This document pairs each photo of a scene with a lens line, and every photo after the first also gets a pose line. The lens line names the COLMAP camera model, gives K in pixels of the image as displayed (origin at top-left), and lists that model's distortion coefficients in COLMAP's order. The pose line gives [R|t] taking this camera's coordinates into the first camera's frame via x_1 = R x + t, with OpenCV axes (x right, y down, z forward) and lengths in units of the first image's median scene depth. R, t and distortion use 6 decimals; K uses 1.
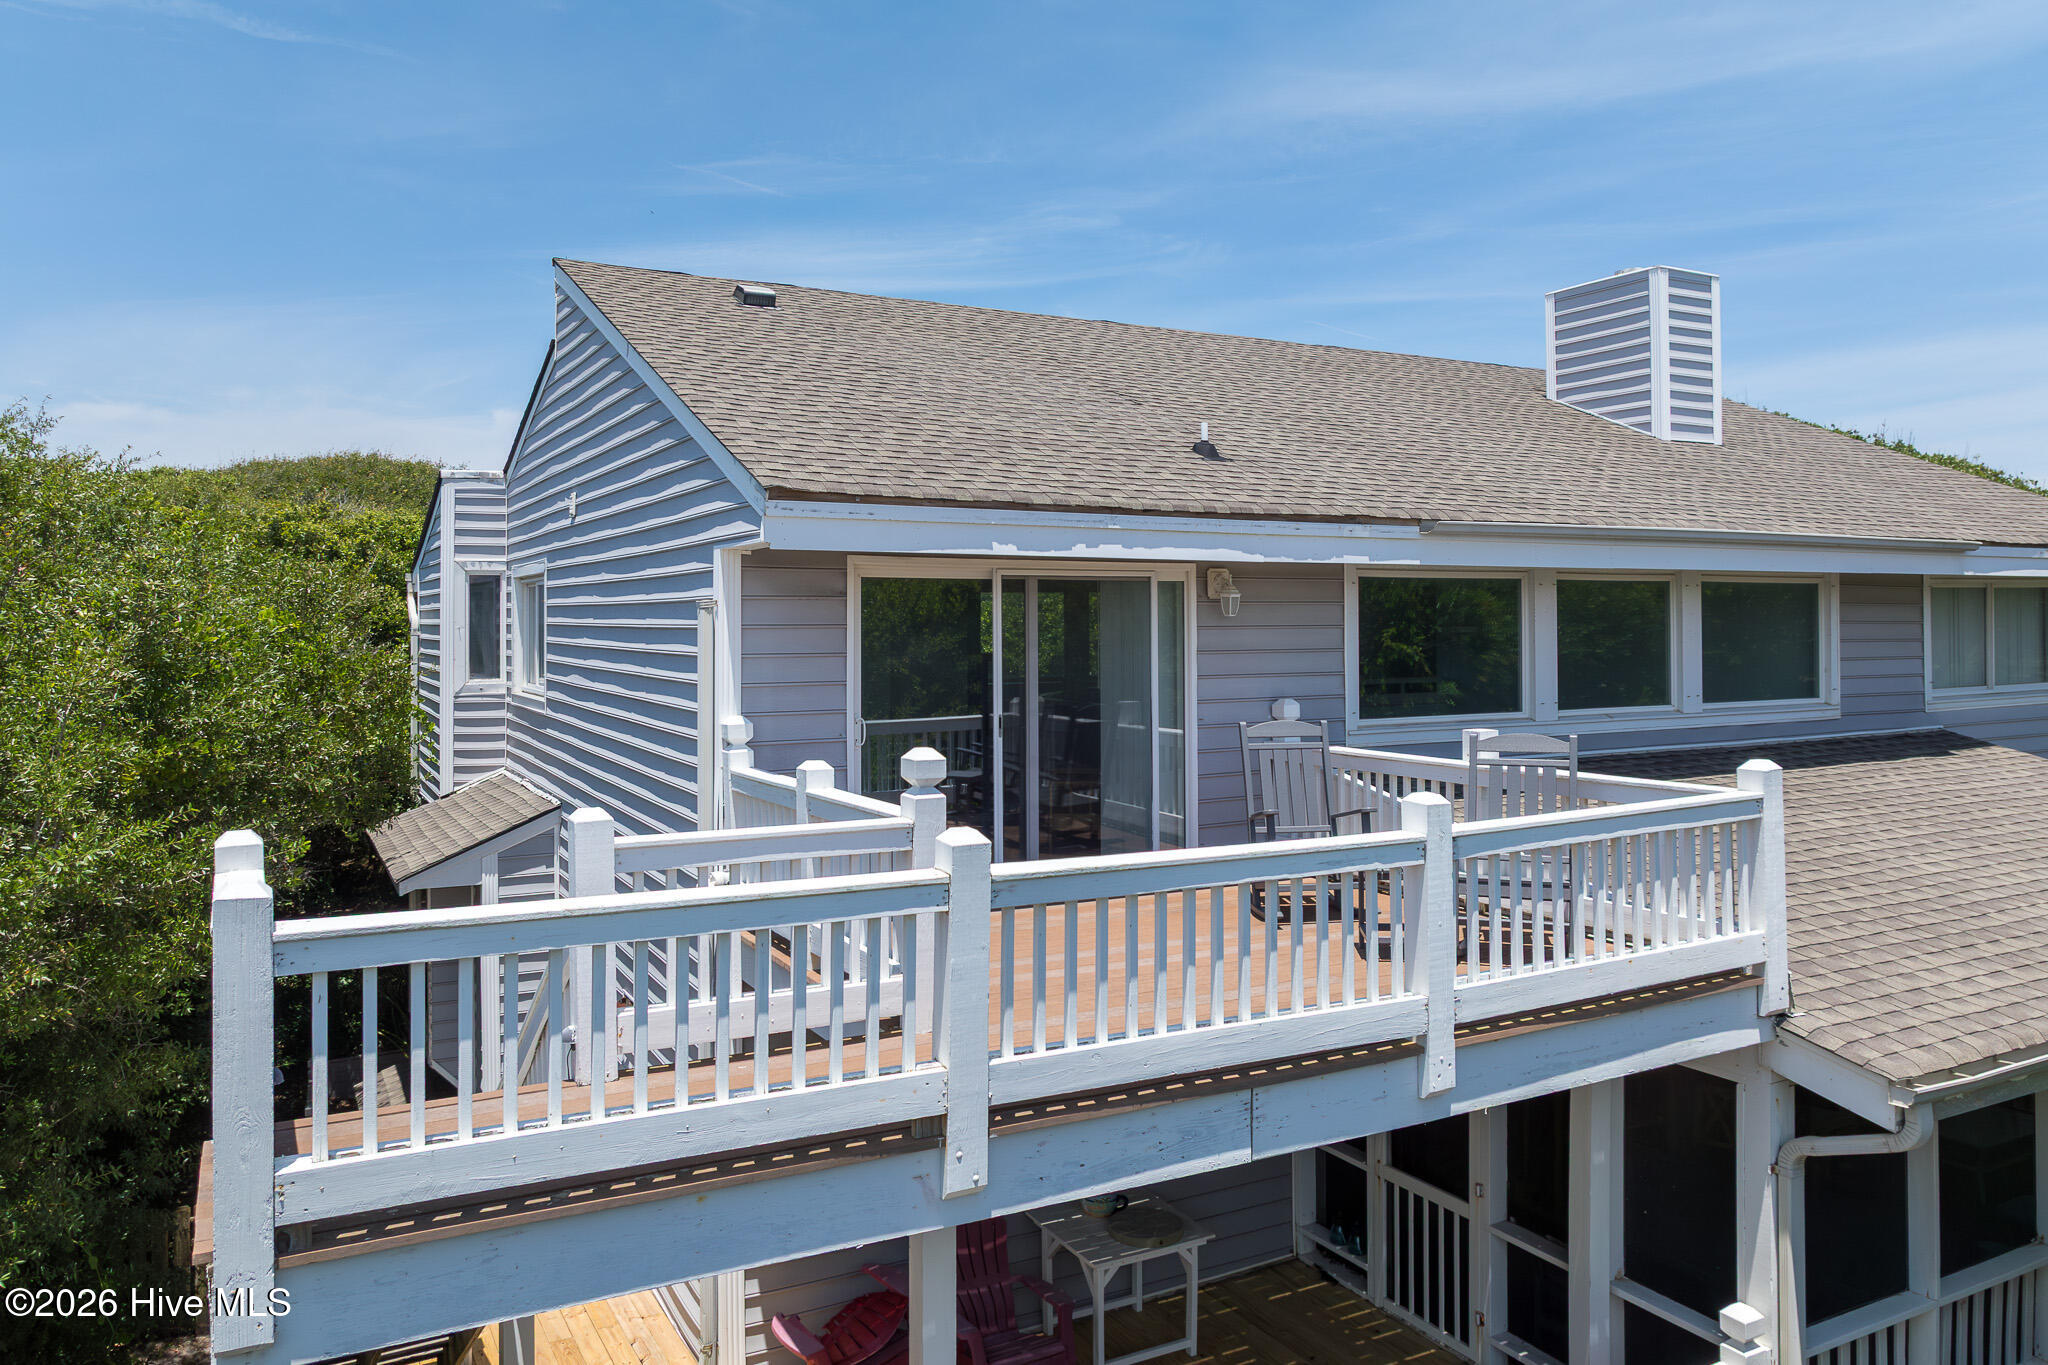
lens RADIAL K [[1442.5, 0, 1027.9], [0, 1442.5, 594.3], [0, 0, 1]] dist [-0.031797, 0.016709]
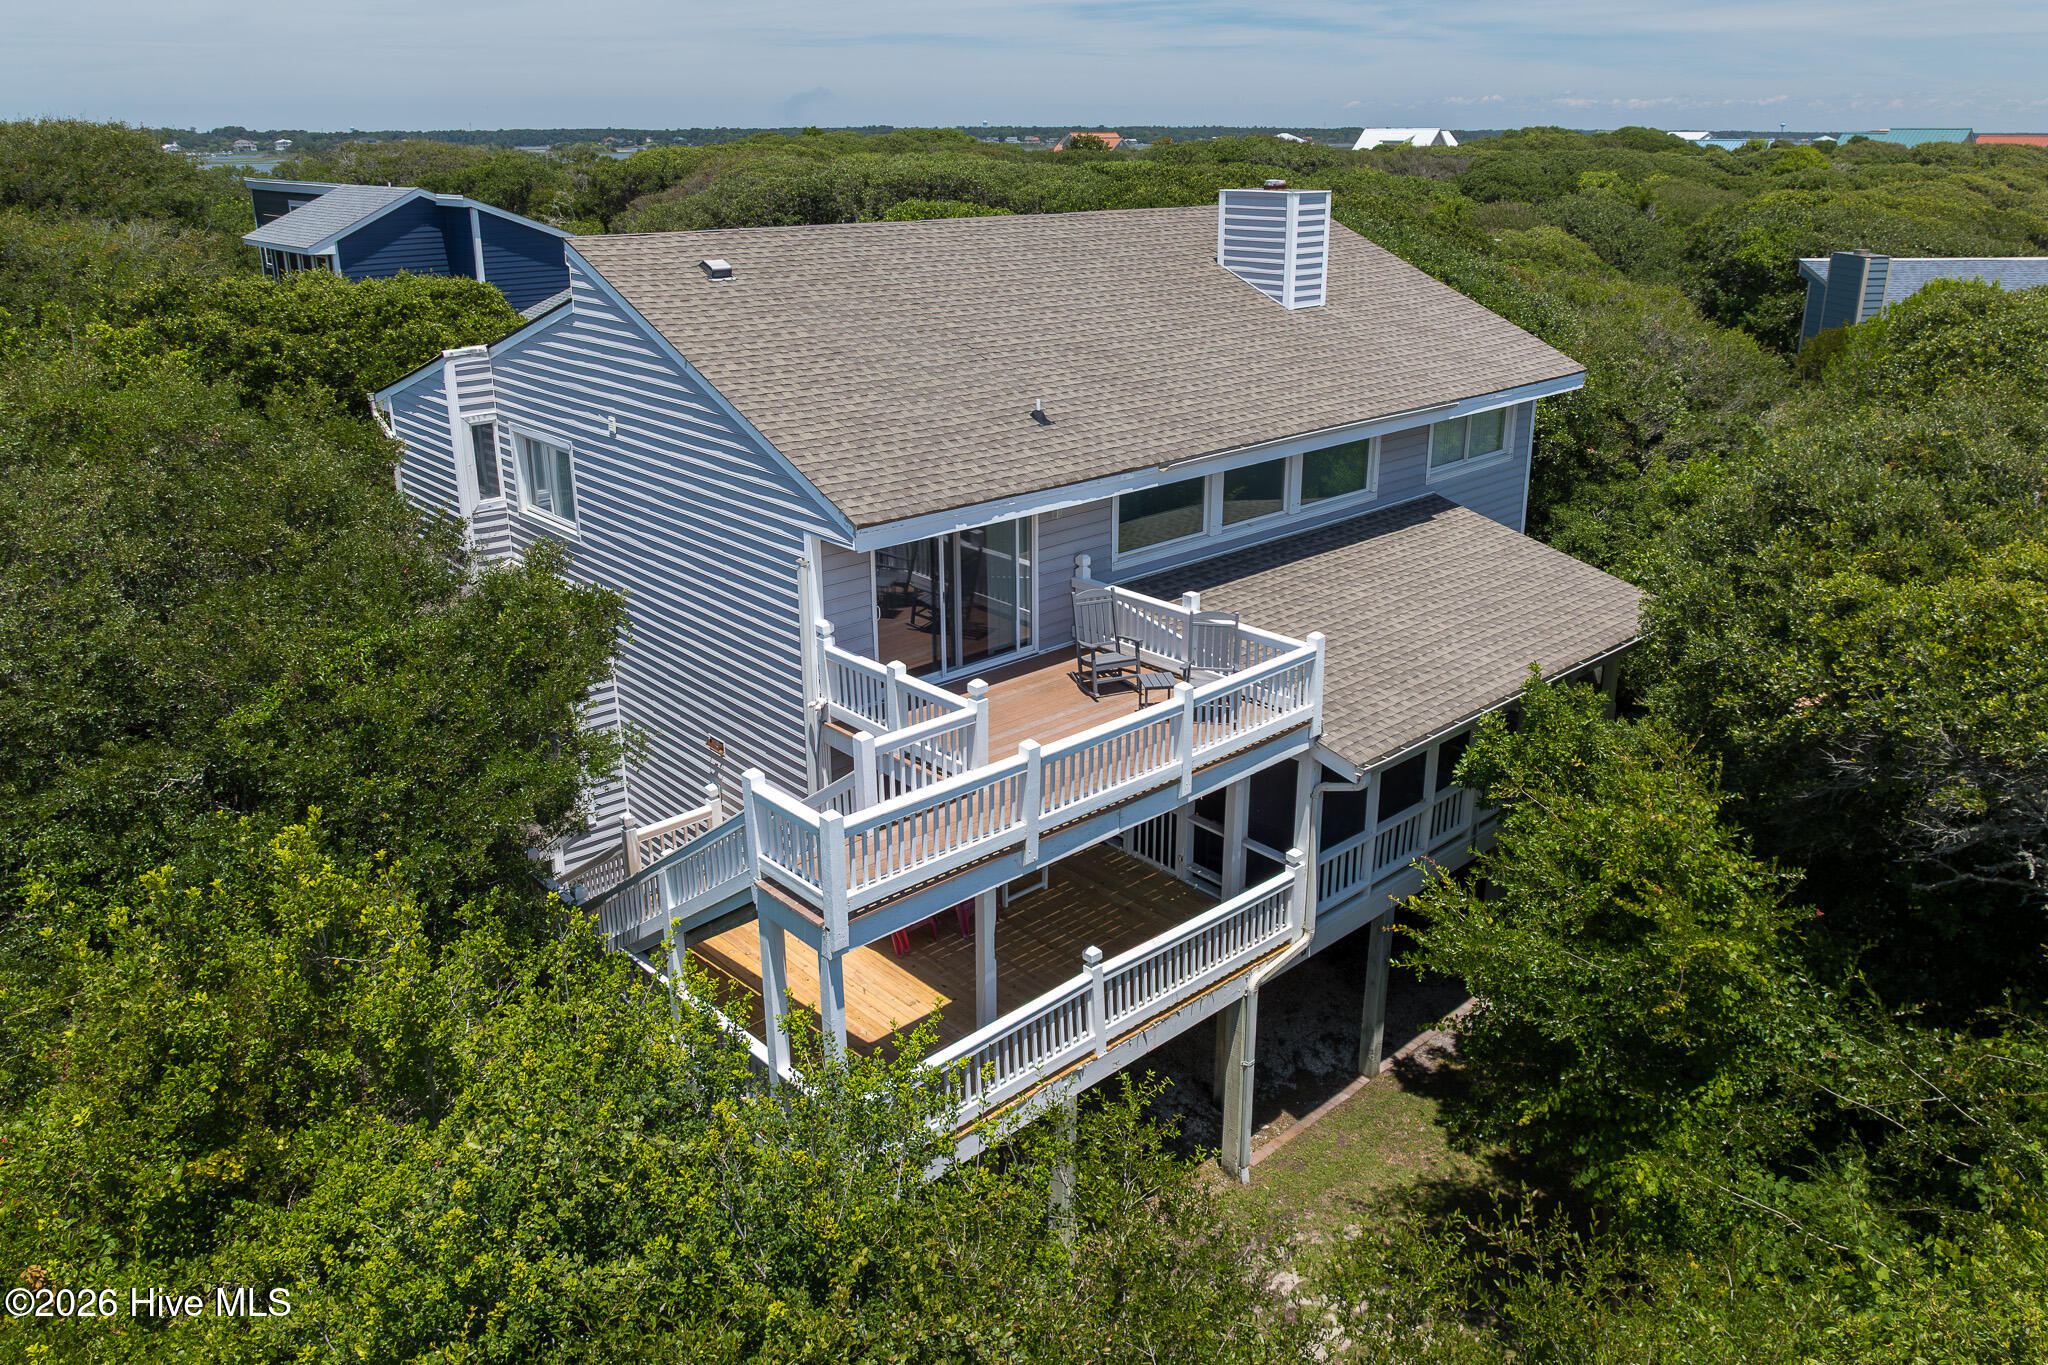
lens RADIAL K [[1442.5, 0, 1027.0], [0, 1442.5, 582.4], [0, 0, 1]] dist [-0.031797, 0.016709]
pose [[0.969945, -0.070909, 0.232762, -0.368426], [-0.004611, 0.951067, 0.308950, -0.533528], [-0.243279, -0.300737, 0.922156, -0.777904]]
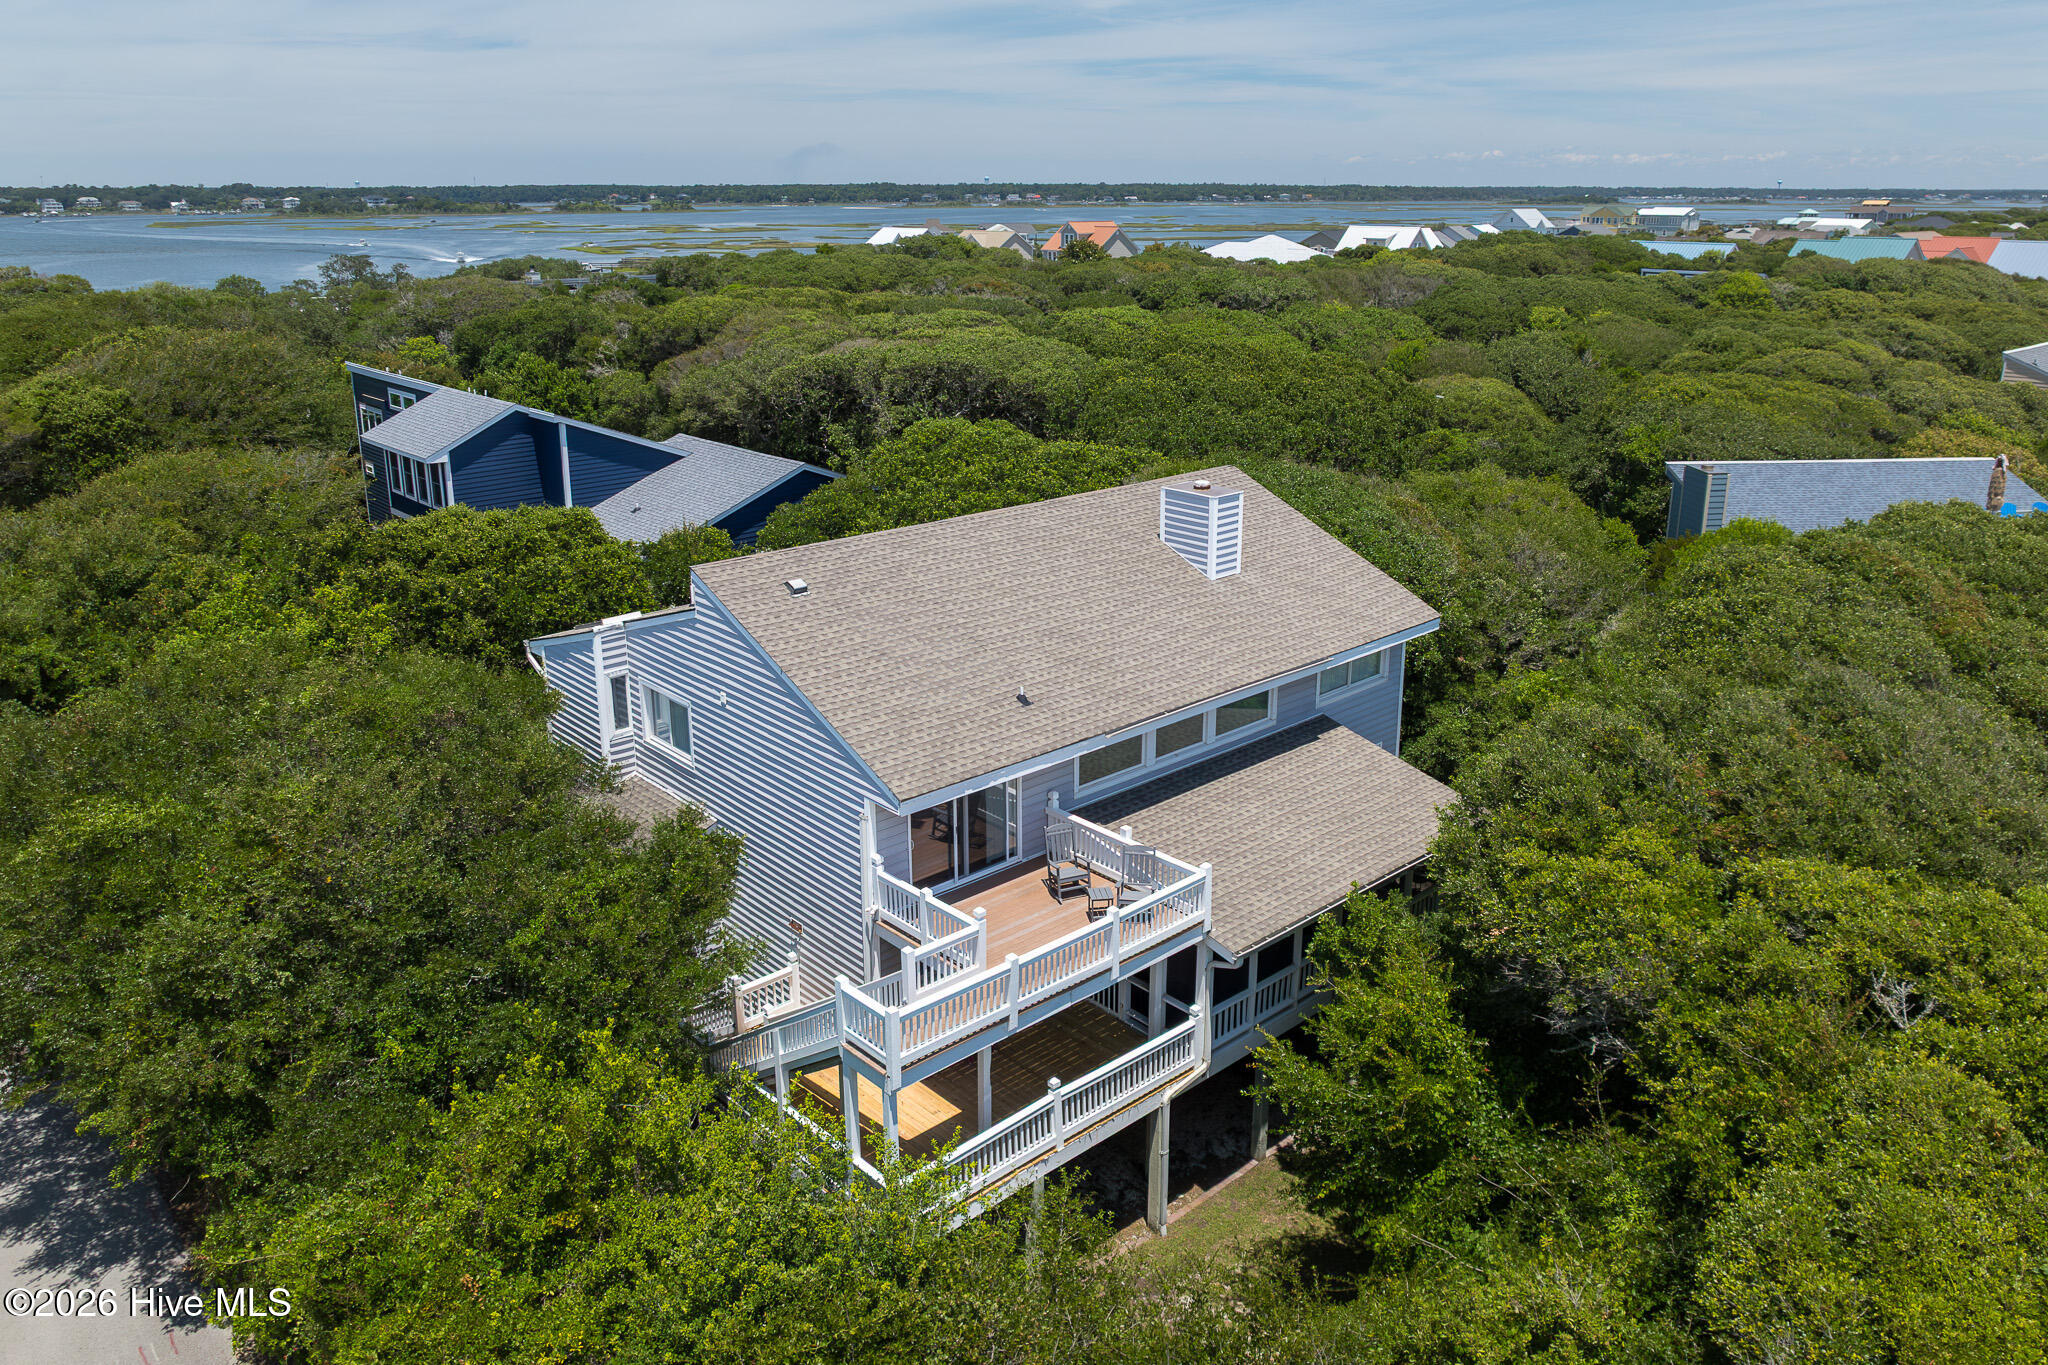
lens RADIAL K [[1442.5, 0, 1026.2], [0, 1442.5, 593.6], [0, 0, 1]] dist [-0.031797, 0.016709]
pose [[0.970259, -0.061919, 0.234014, -0.531359], [-0.006109, 0.960160, 0.279384, -1.166496], [-0.241990, -0.272505, 0.931226, -1.528284]]
